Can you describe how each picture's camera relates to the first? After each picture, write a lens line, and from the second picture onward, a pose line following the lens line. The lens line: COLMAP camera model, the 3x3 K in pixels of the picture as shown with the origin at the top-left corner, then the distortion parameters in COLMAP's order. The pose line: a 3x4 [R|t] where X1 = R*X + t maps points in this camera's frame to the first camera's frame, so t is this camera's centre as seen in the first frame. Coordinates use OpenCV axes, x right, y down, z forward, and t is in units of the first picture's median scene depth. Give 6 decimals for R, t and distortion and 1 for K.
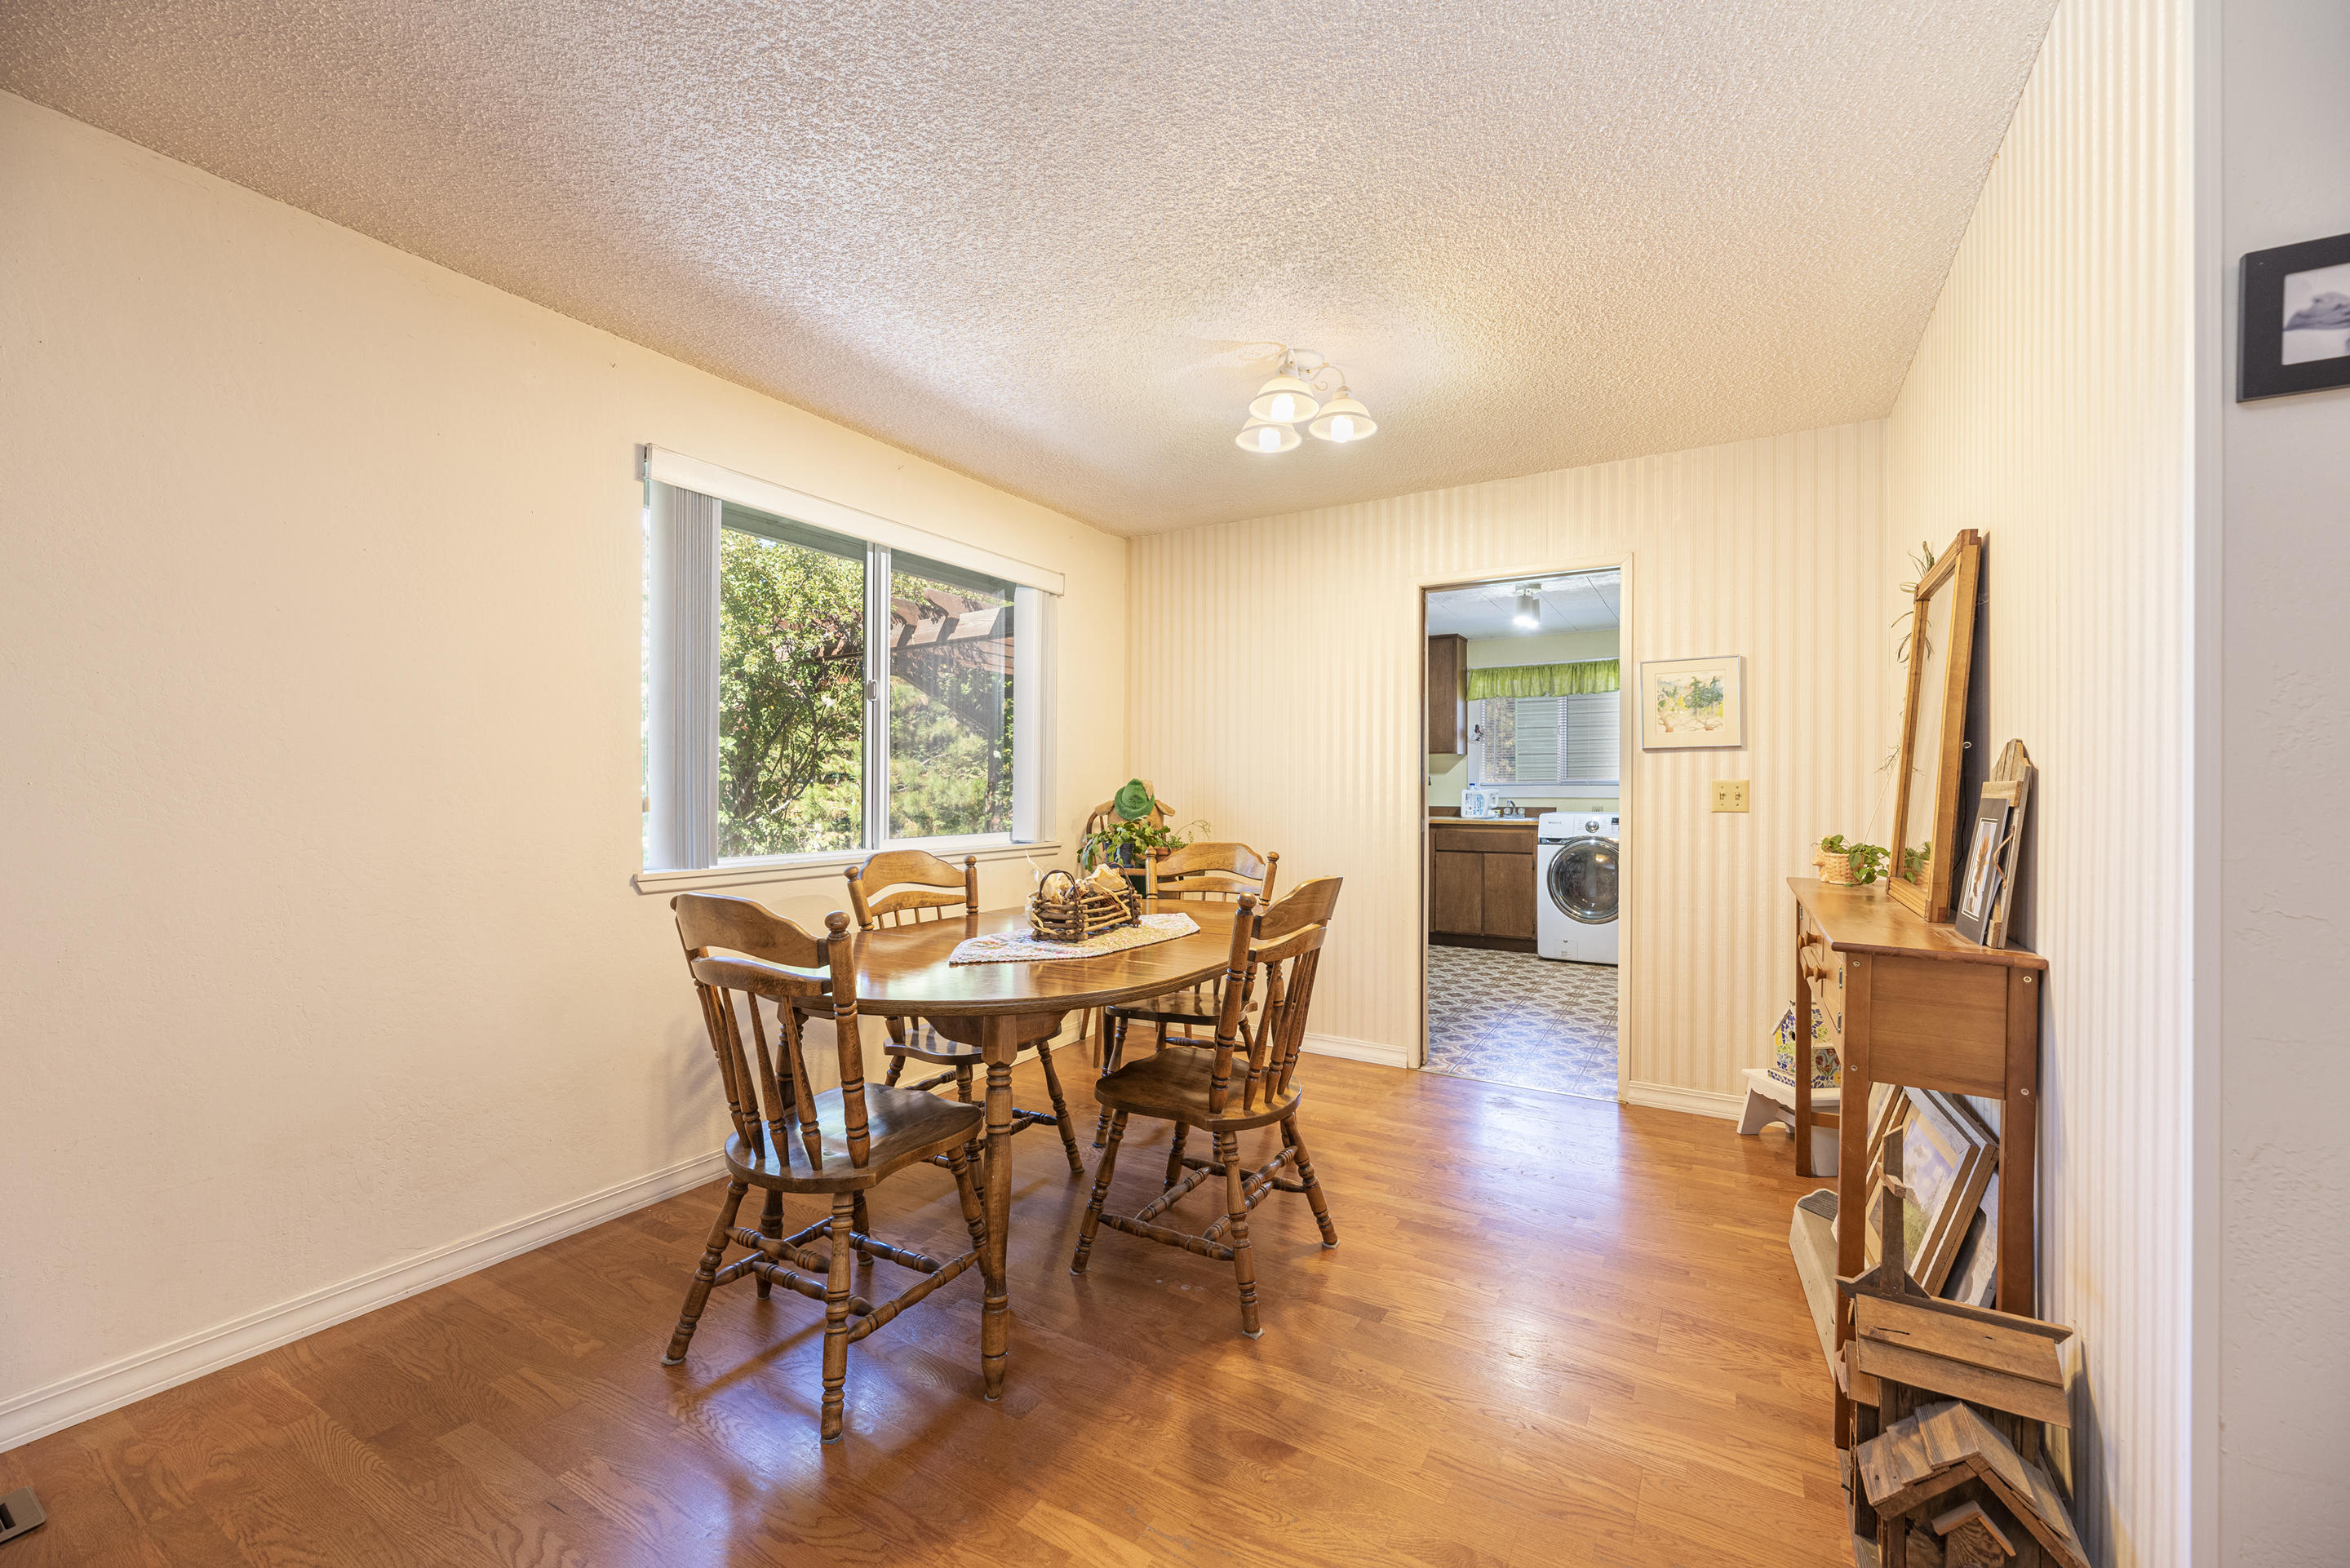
lens RADIAL K [[943.3, 0, 1179.0], [0, 943.3, 789.8], [0, 0, 1]] dist [-0.002679, 0.000469]
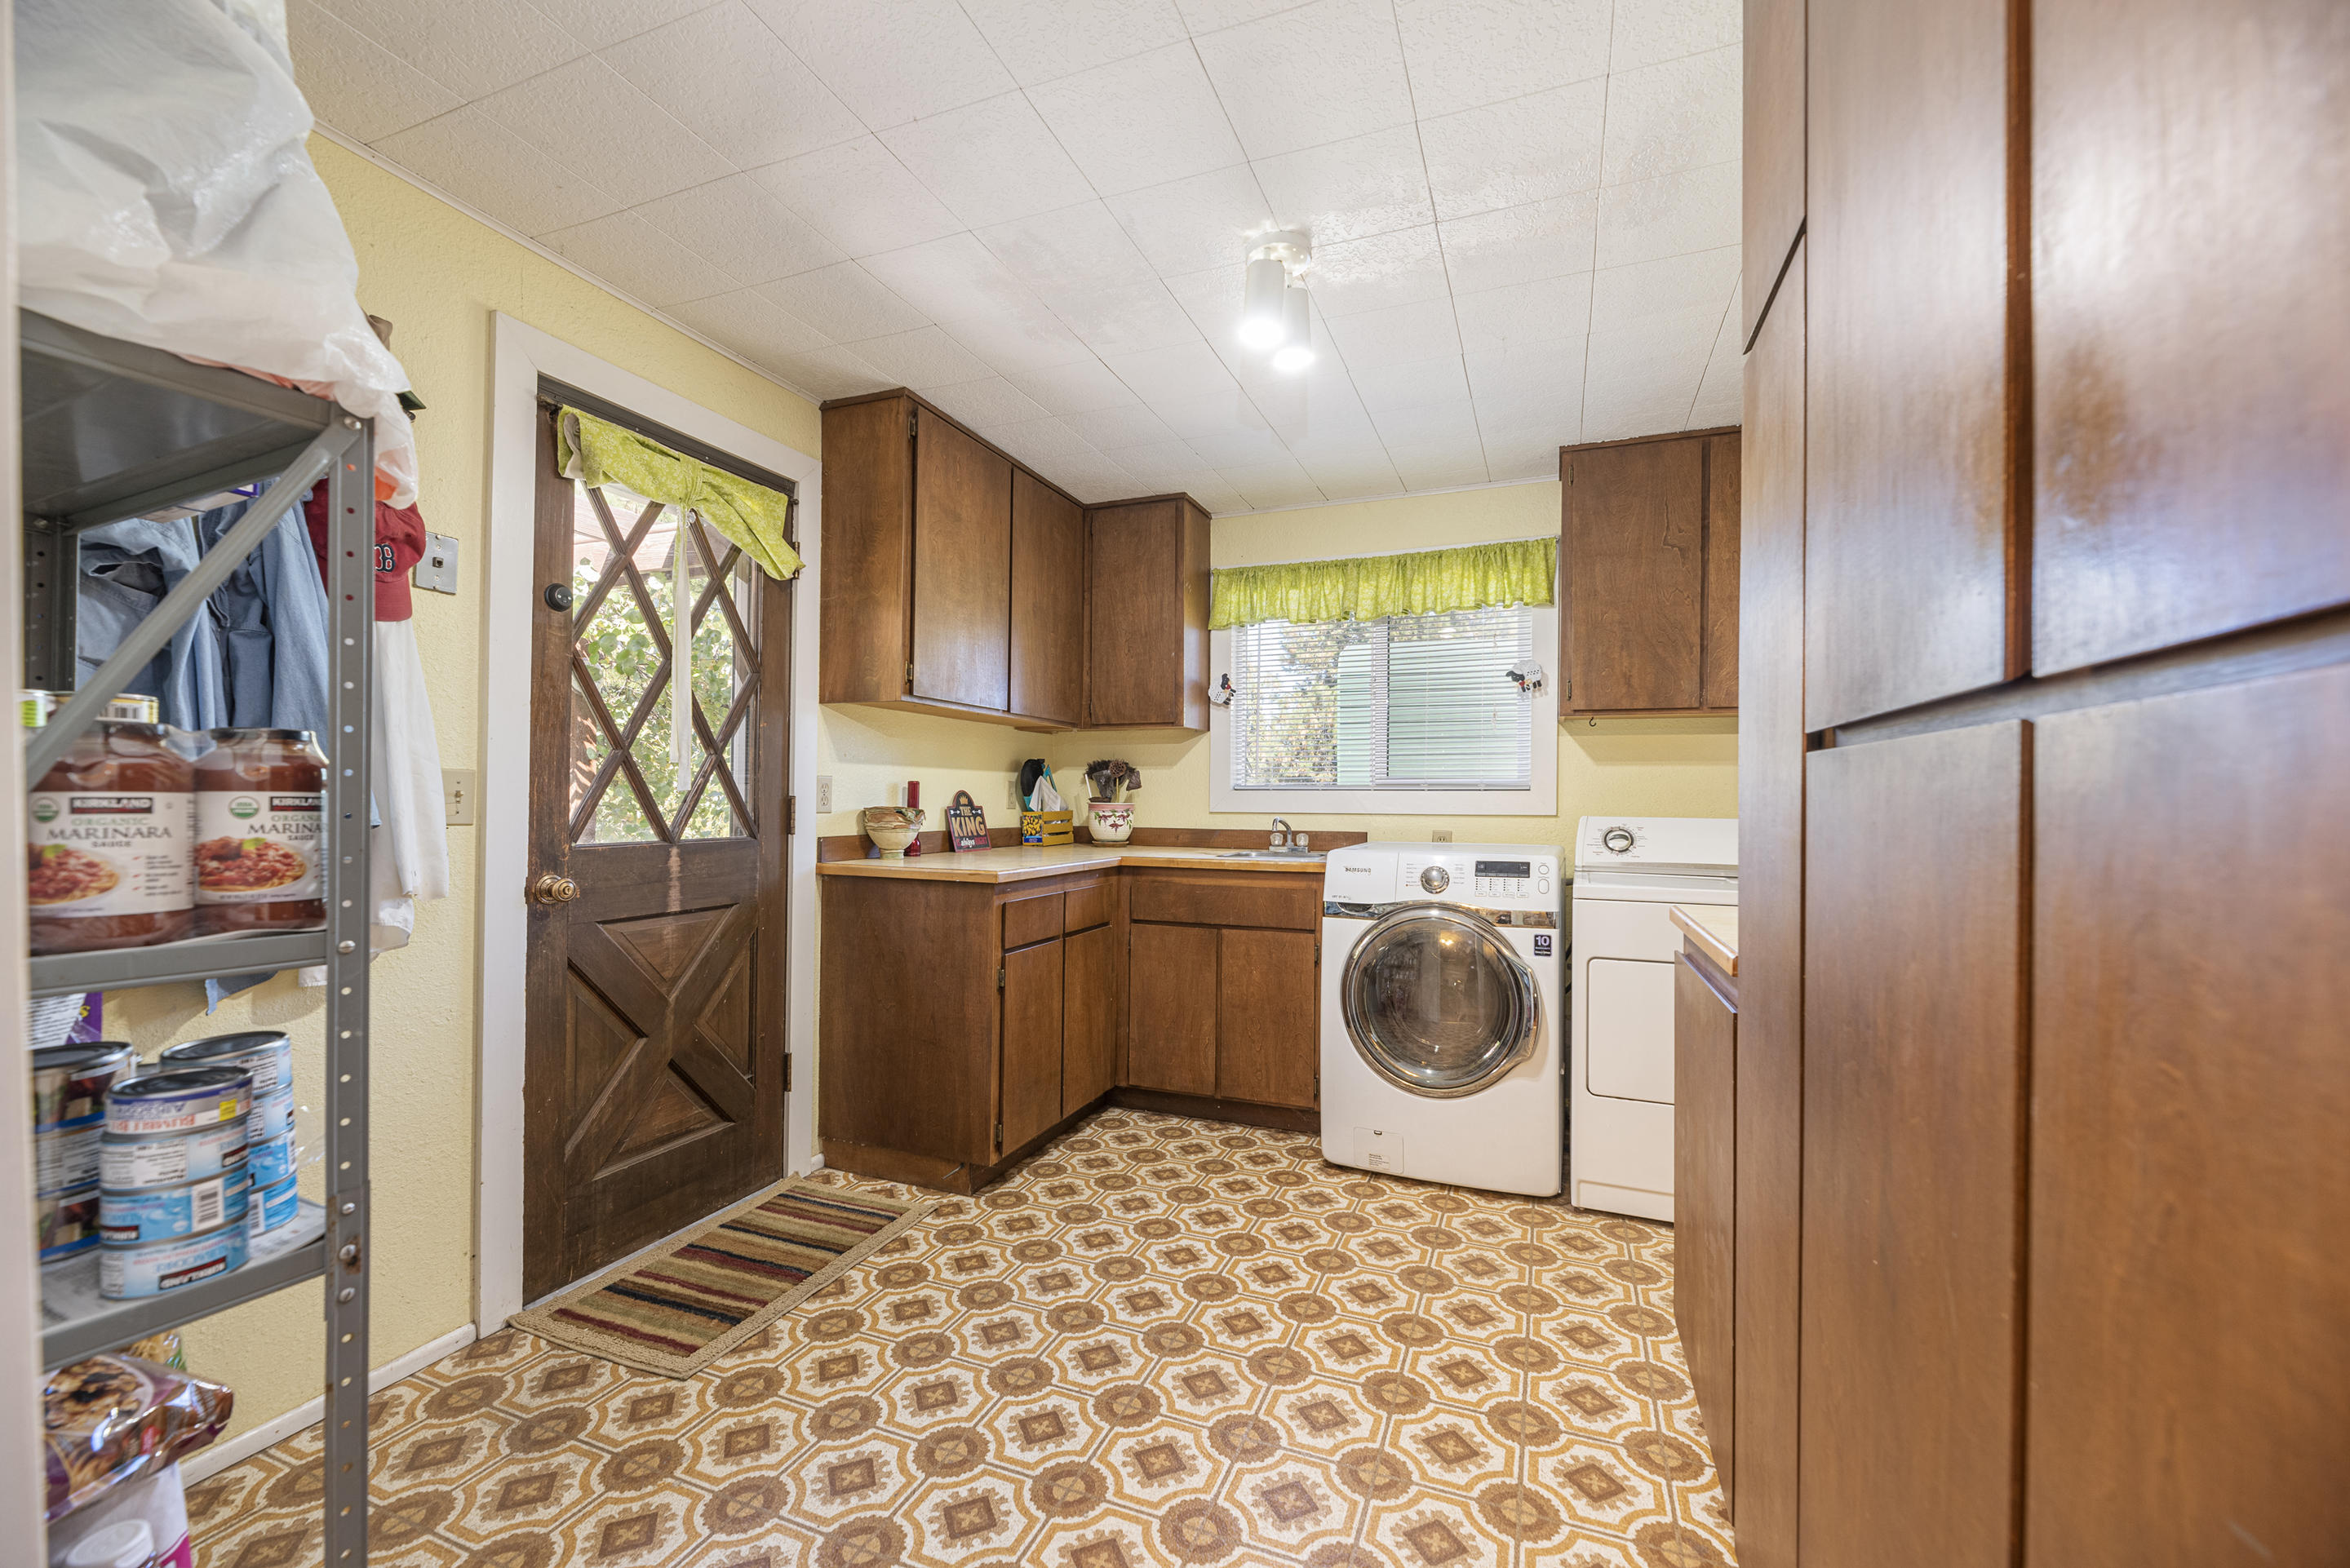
lens RADIAL K [[943.3, 0, 1179.0], [0, 943.3, 789.8], [0, 0, 1]] dist [-0.002679, 0.000469]
pose [[0.986779, 0.010729, 0.161718, 0.345727], [-0.009647, 0.999926, -0.007474, -0.000657], [-0.161786, 0.005815, 0.986809, 0.813881]]
